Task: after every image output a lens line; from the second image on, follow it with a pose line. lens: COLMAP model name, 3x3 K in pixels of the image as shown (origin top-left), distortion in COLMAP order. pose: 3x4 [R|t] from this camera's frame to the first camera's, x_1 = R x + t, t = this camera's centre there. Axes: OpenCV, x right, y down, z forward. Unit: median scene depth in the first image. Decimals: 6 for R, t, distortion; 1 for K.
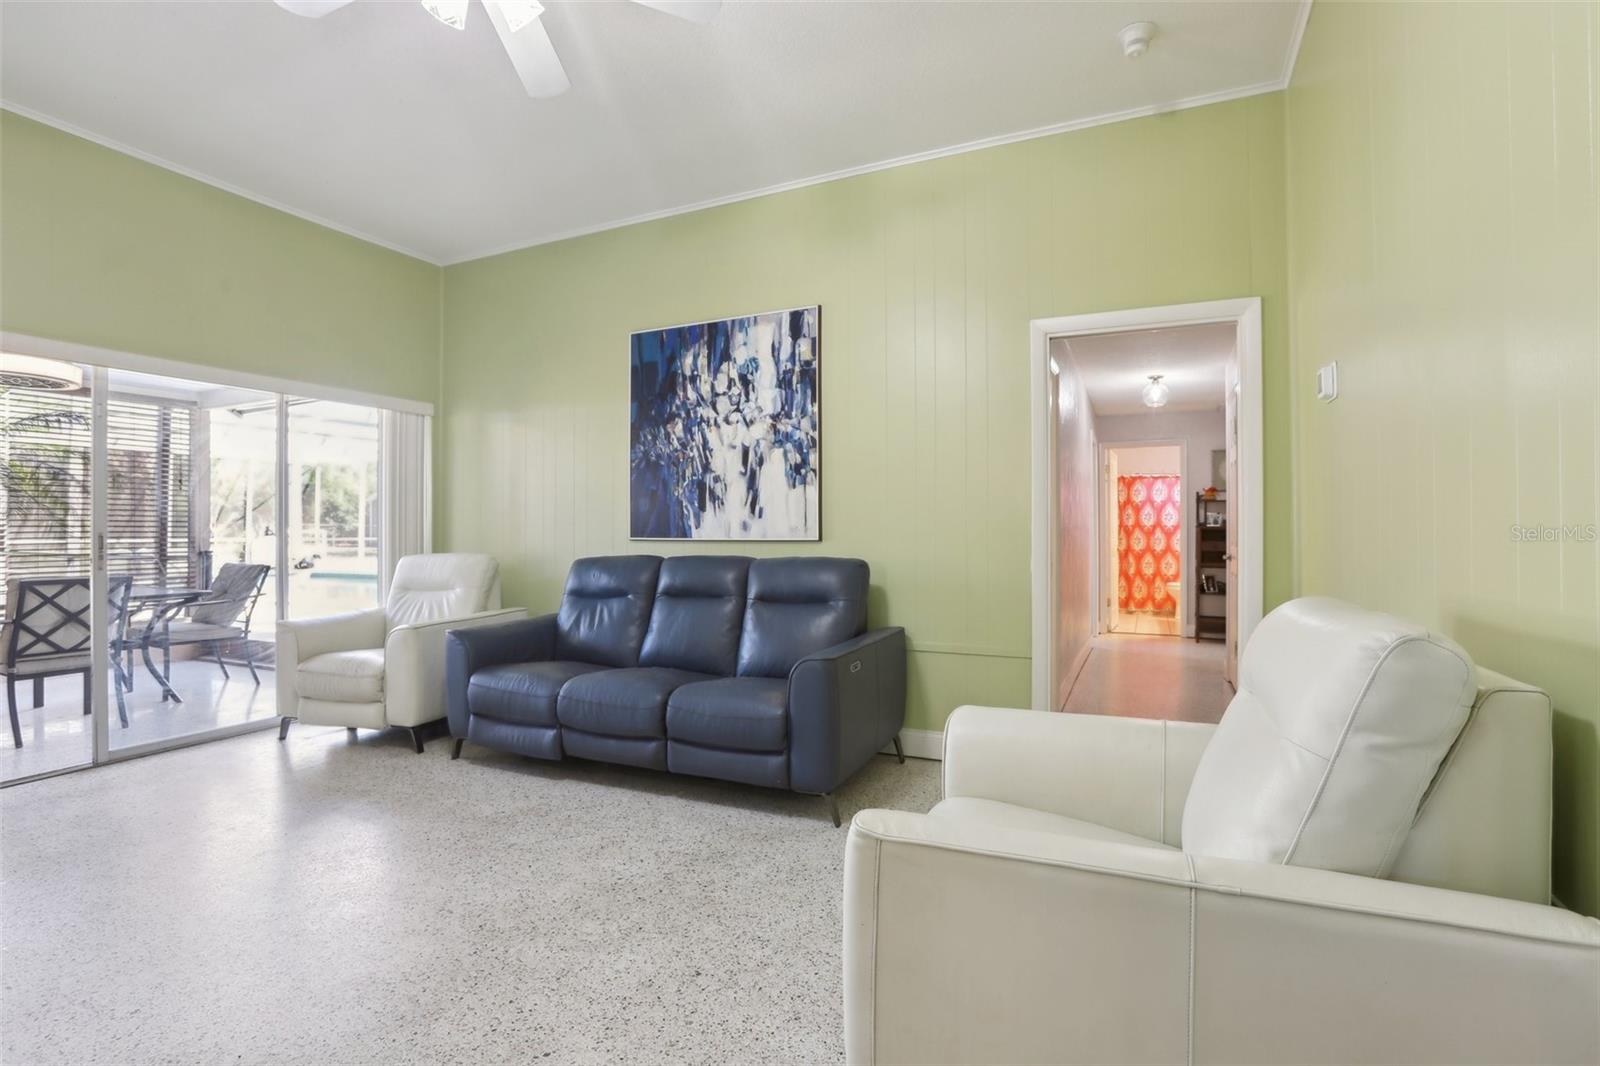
lens RADIAL K [[766.6, 0, 806.9], [0, 766.6, 533.0], [0, 0, 1]] dist [-0.052701, 0.020363]
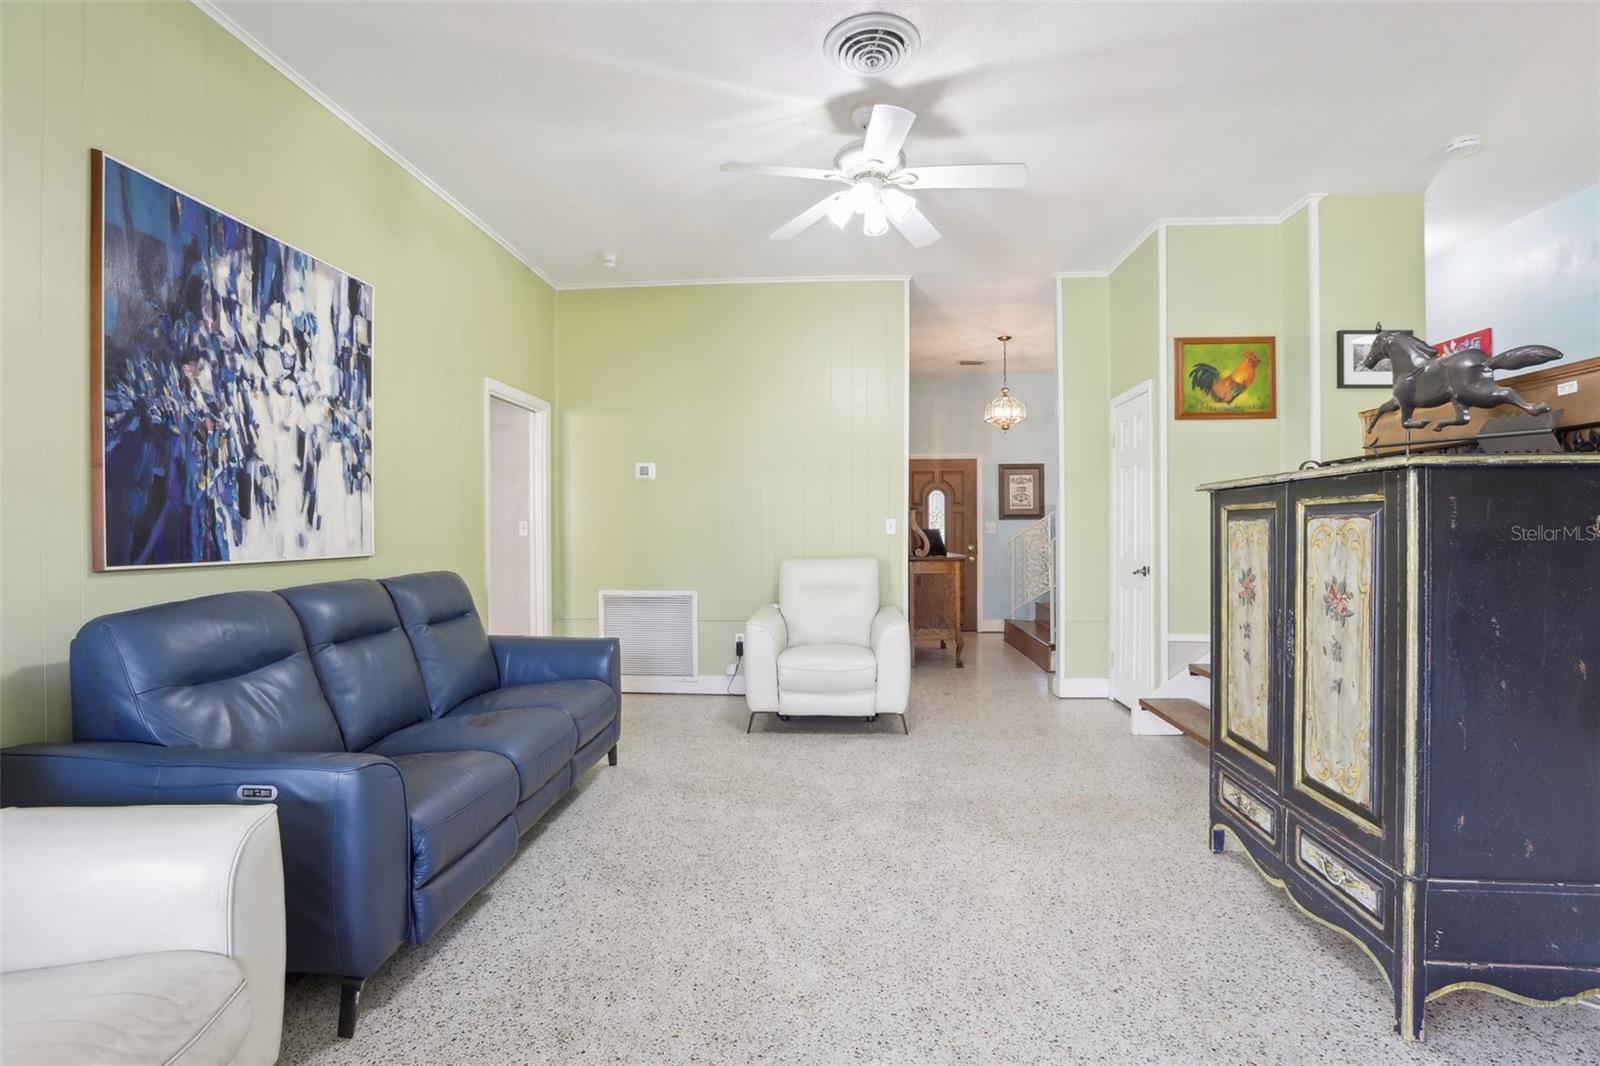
lens RADIAL K [[741.9, 0, 795.3], [0, 741.9, 534.7], [0, 0, 1]] dist [-0.053804, 0.021068]
pose [[-0.351766, -0.005635, 0.936071, -0.881018], [0.002856, 0.999971, 0.007093, -0.017962], [-0.936084, 0.005168, -0.351740, 0.794775]]
